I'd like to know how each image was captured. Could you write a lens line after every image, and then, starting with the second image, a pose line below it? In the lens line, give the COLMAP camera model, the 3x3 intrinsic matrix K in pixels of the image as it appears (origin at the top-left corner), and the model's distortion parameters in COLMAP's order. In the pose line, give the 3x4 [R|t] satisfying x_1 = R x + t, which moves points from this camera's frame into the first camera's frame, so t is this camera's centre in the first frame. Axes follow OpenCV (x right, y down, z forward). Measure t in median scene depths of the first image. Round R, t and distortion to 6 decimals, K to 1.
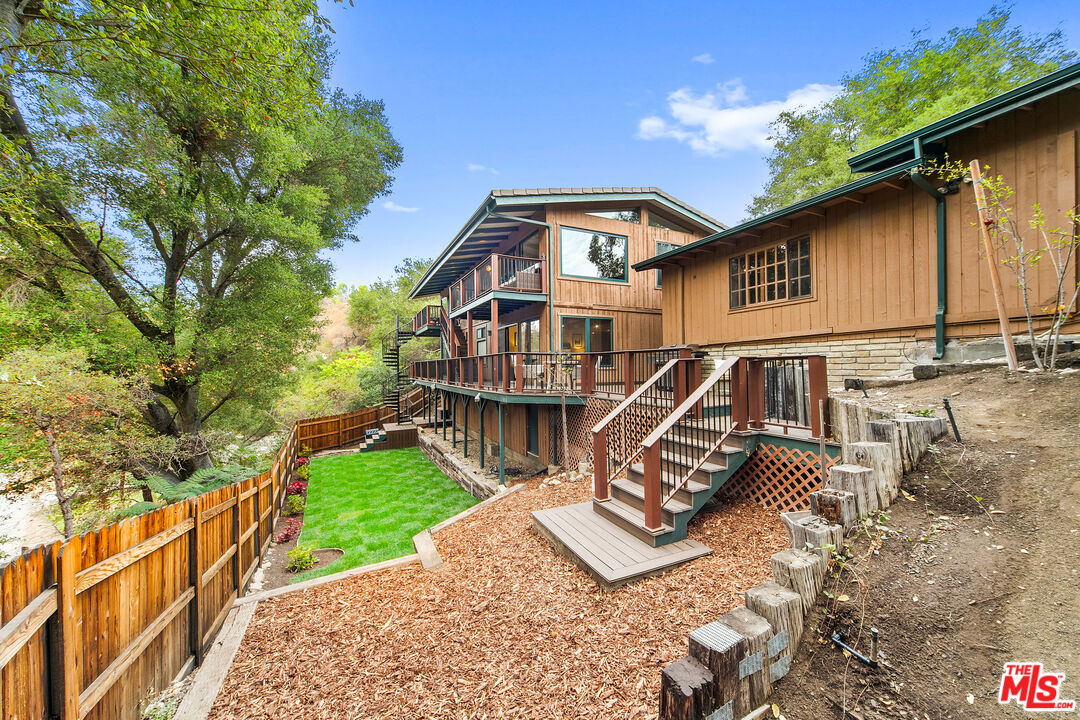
lens RADIAL K [[359.0, 0, 541.8], [0, 359.0, 348.8], [0, 0, 1]] dist [0.005607, -0.000016]
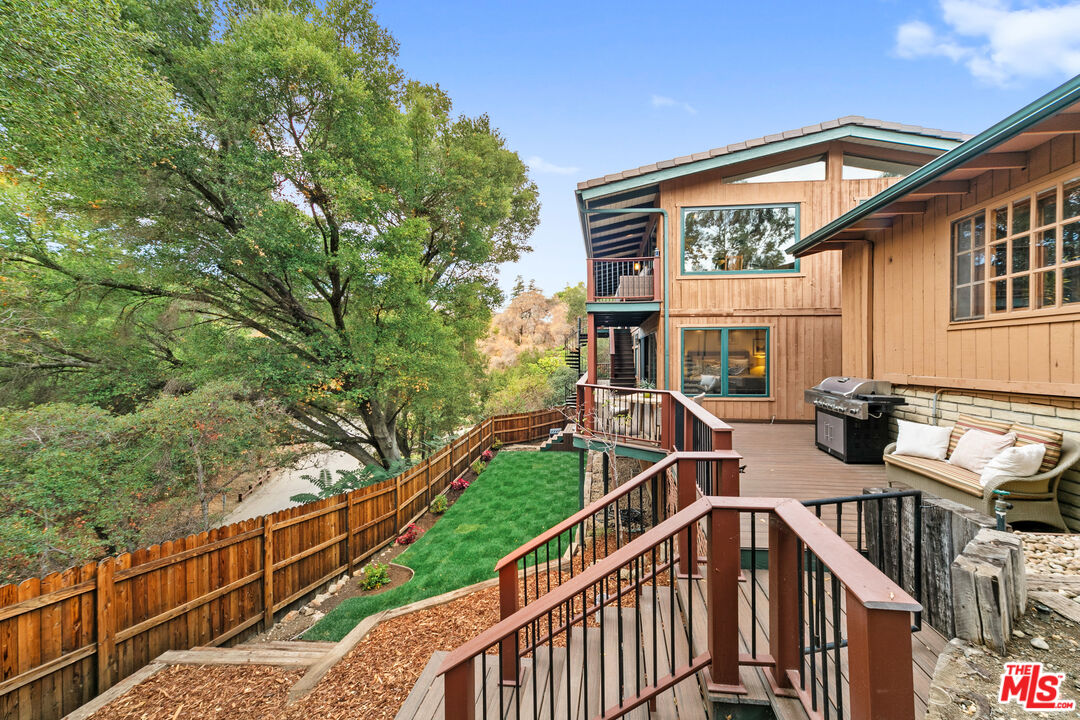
lens RADIAL K [[378.3, 0, 539.6], [0, 378.3, 357.1], [0, 0, 1]] dist [0.000833, -0.000006]
pose [[0.871419, 0.000357, -0.490539, 0.186153], [0.011224, 0.999723, 0.020666, -0.051873], [0.490411, -0.023515, 0.871174, 0.163571]]
